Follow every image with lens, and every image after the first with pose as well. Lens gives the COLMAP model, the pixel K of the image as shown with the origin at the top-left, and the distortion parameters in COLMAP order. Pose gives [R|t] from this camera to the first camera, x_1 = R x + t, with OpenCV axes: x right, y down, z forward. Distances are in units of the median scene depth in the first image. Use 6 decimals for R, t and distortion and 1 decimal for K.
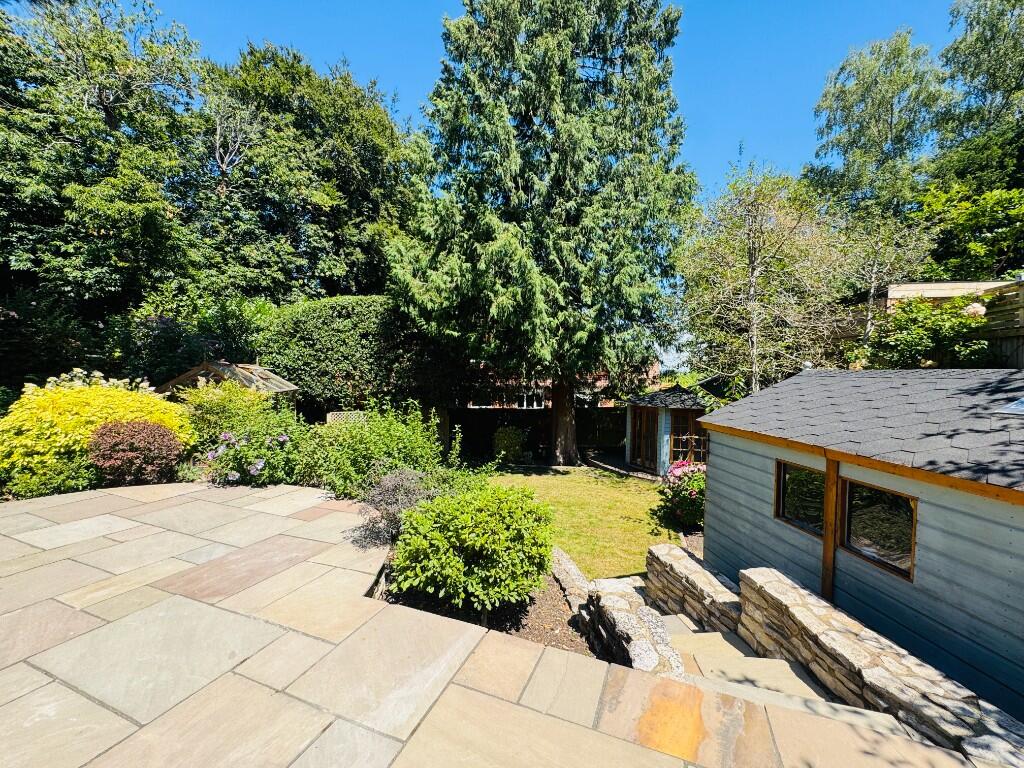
lens RADIAL K [[415.2, 0, 504.1], [0, 415.2, 381.0], [0, 0, 1]] dist [-0.002036, -0.000472]
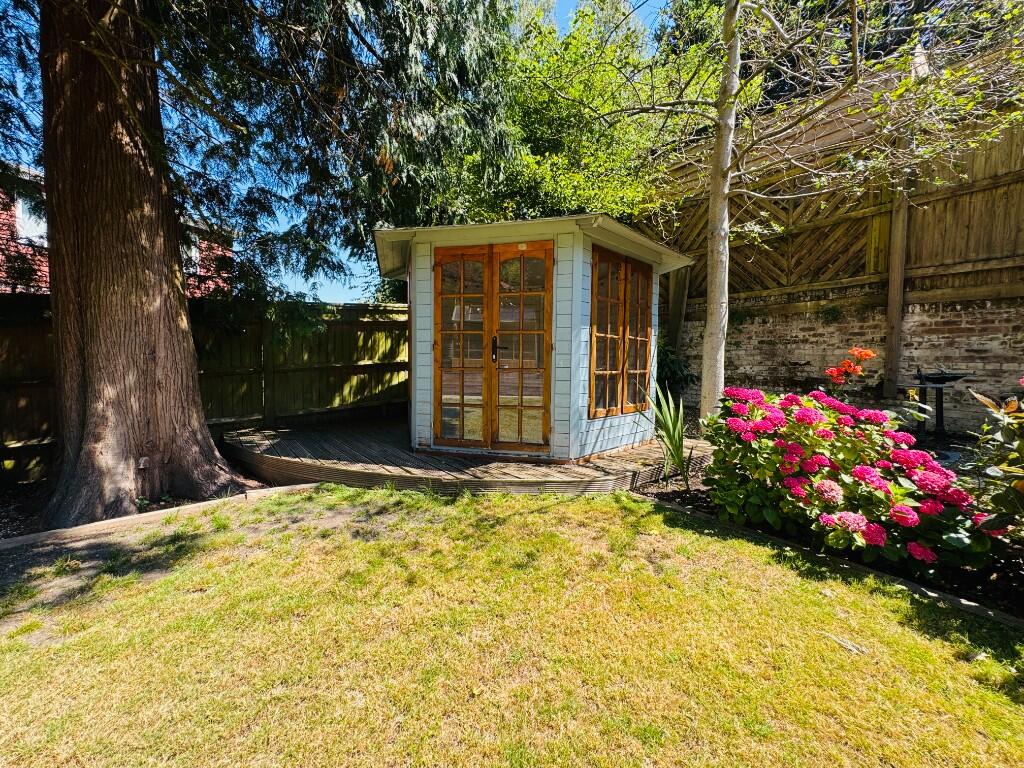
lens RADIAL K [[415.2, 0, 509.2], [0, 415.2, 386.5], [0, 0, 1]] dist [-0.002036, -0.000472]
pose [[0.617798, -0.048524, 0.784838, 0.107246], [0.015247, 0.998646, 0.049742, 0.150371], [-0.786189, -0.018764, 0.617701, 0.809892]]
